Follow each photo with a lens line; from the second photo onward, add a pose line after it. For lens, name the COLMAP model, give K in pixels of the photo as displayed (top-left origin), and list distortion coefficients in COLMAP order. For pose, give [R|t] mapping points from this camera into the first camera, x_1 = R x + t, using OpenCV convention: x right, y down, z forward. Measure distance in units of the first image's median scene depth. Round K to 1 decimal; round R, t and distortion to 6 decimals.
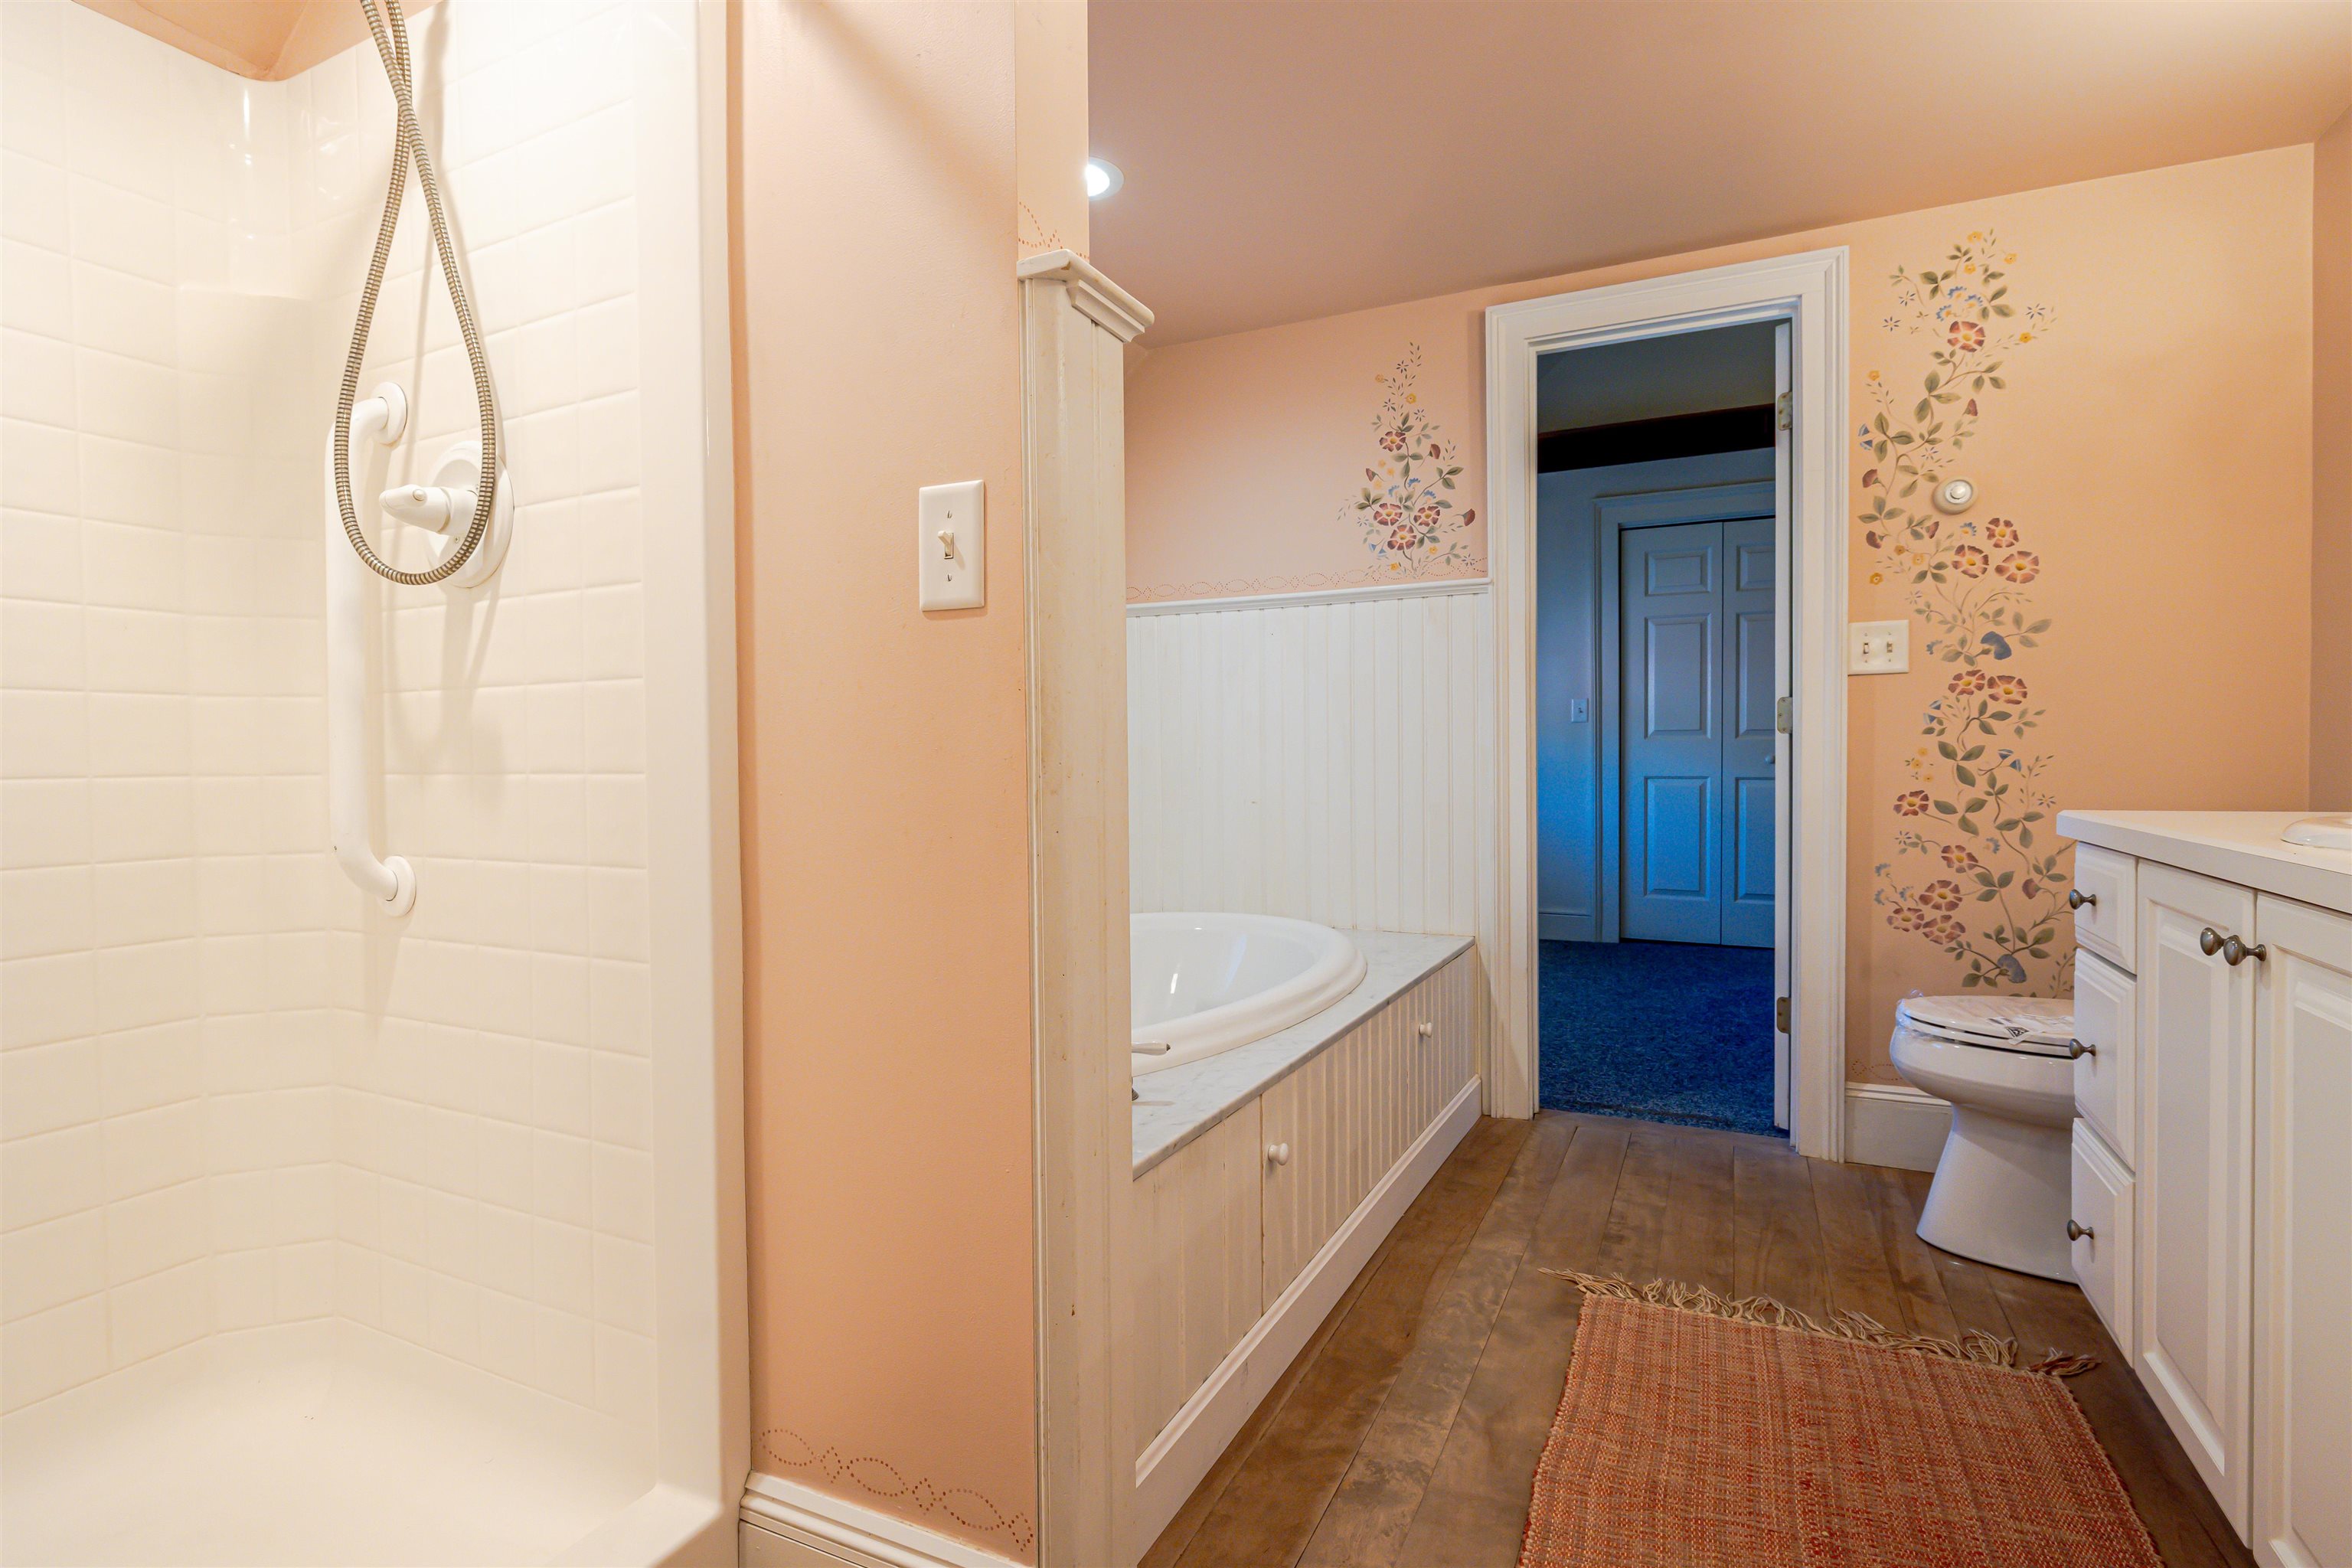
lens RADIAL K [[1144.8, 0, 1176.0], [0, 1144.8, 784.0], [0, 0, 1]] dist [-0.002559, -0.000383]
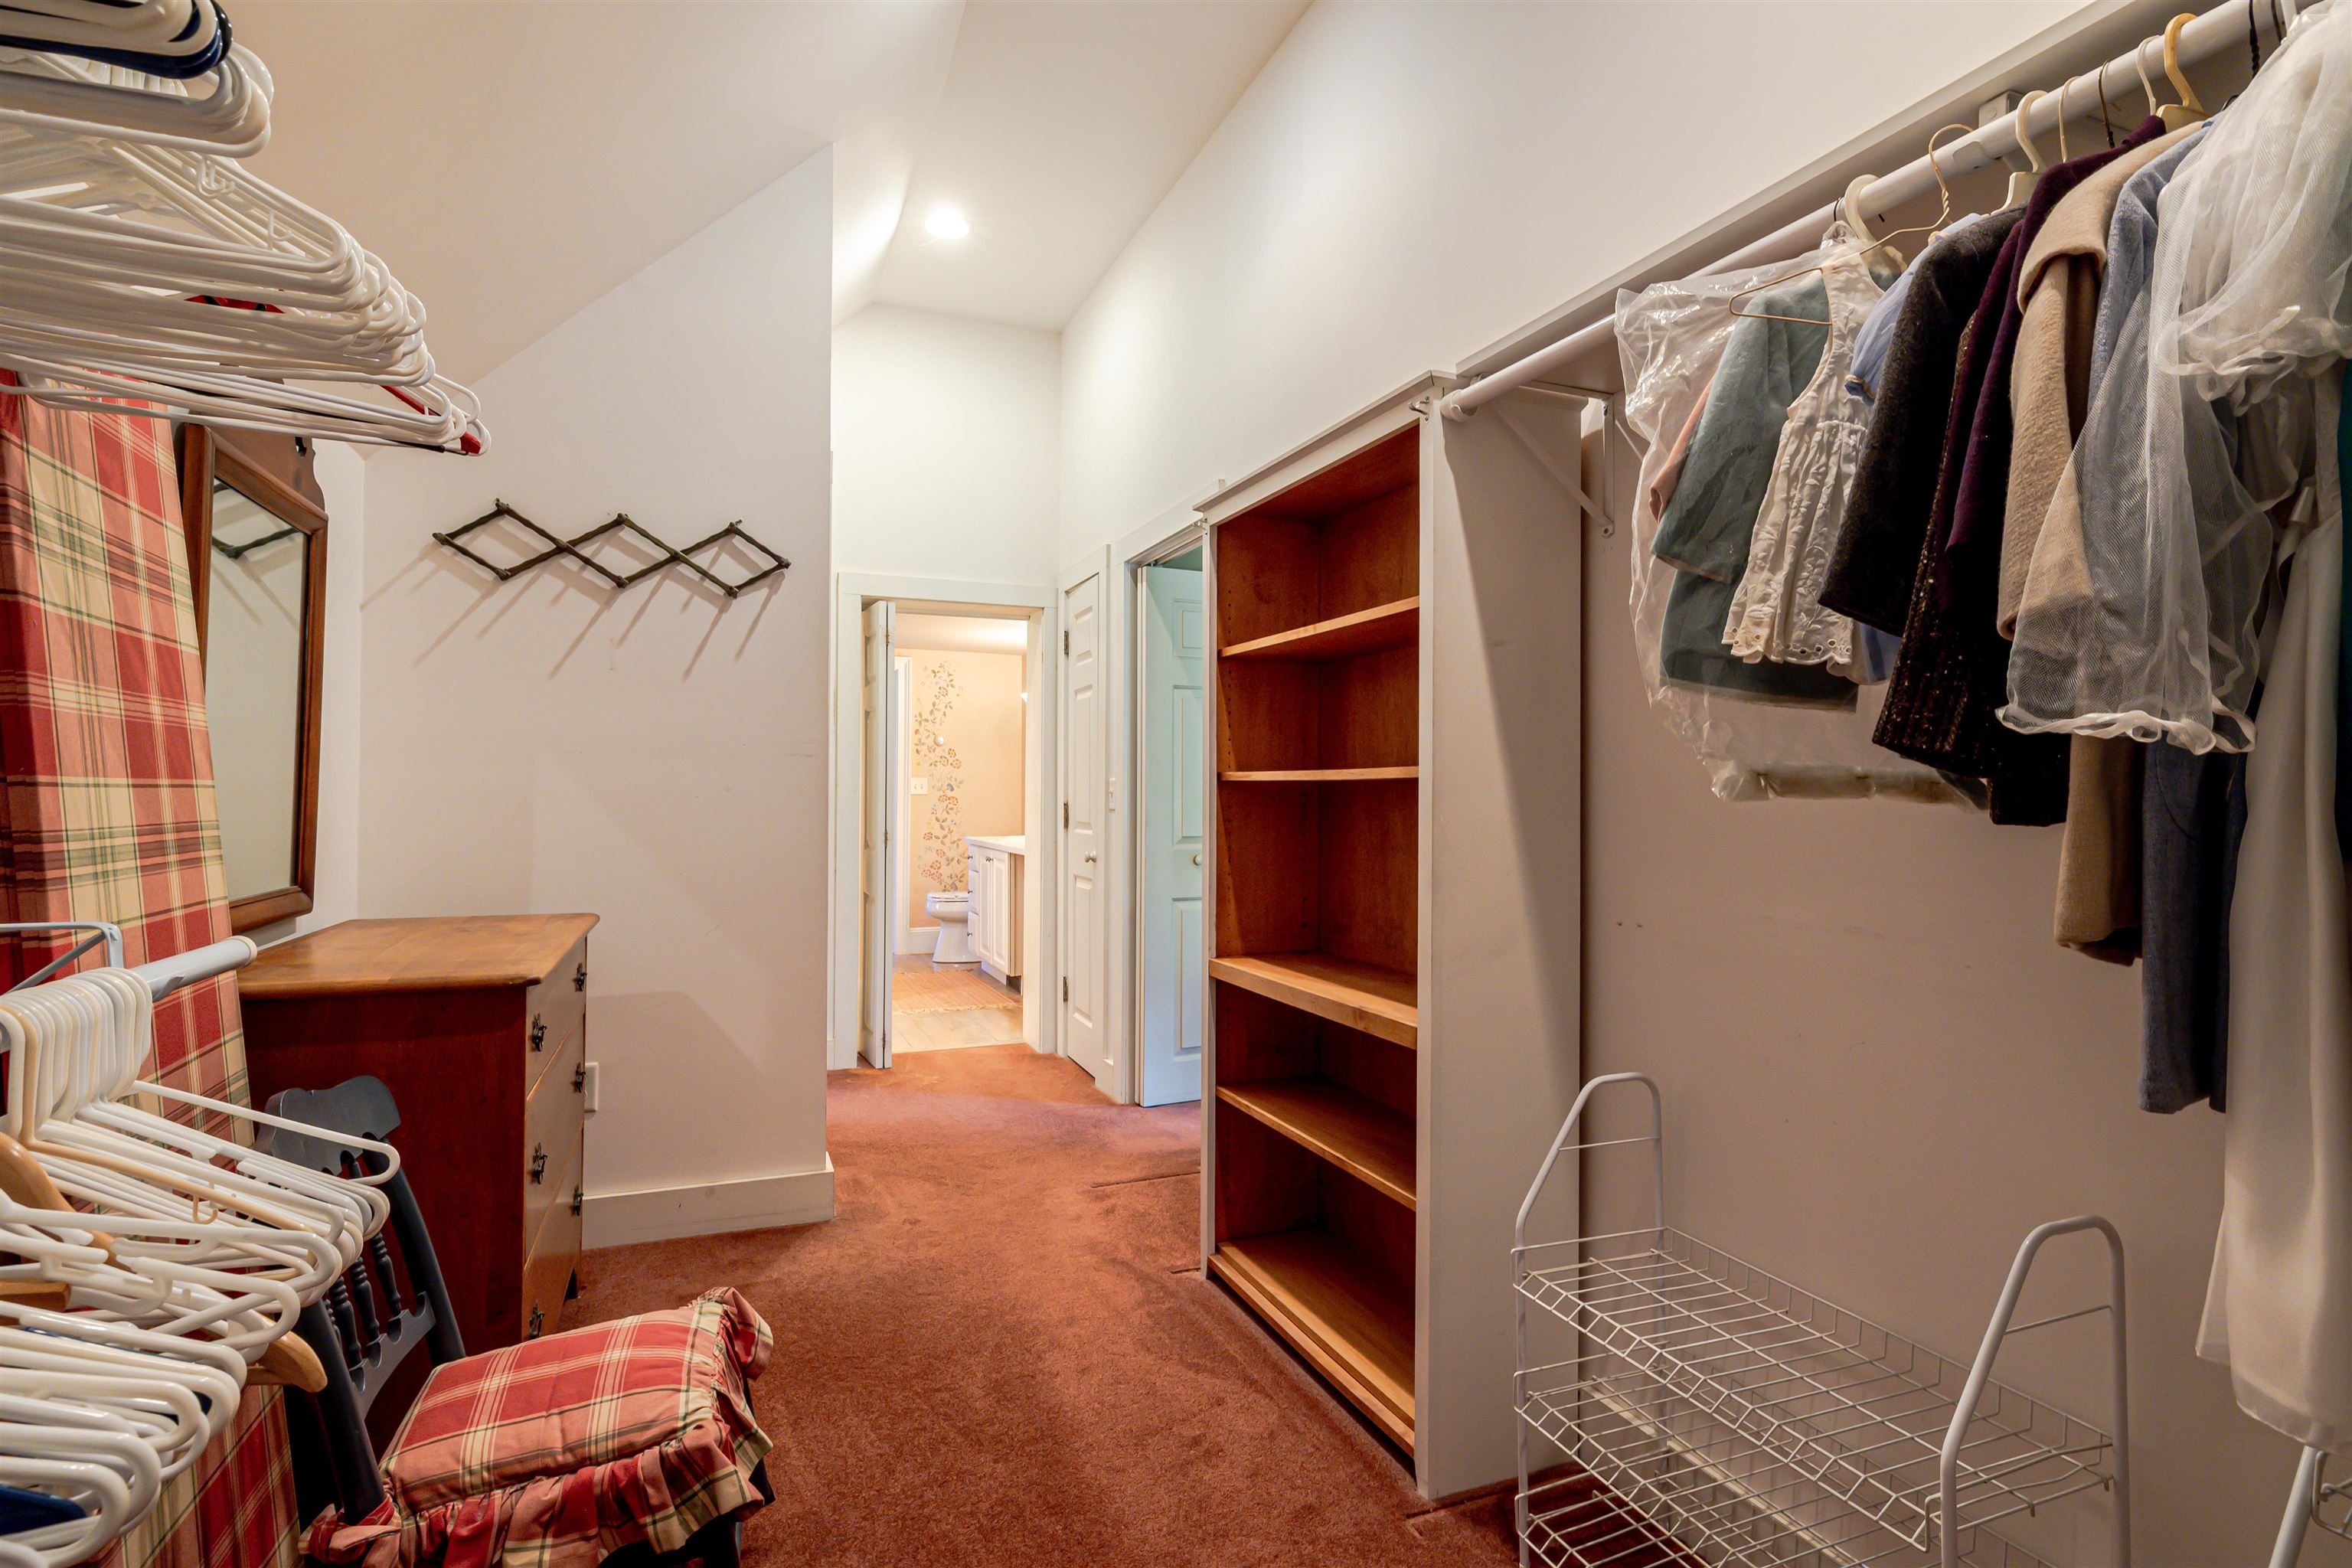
lens RADIAL K [[1144.8, 0, 1176.0], [0, 1144.8, 784.0], [0, 0, 1]] dist [-0.002559, -0.000383]
pose [[0.664746, 0.018925, 0.746830, -1.274923], [0.003898, 0.999578, -0.028800, -0.033703], [-0.747059, 0.022056, 0.664391, -1.626653]]
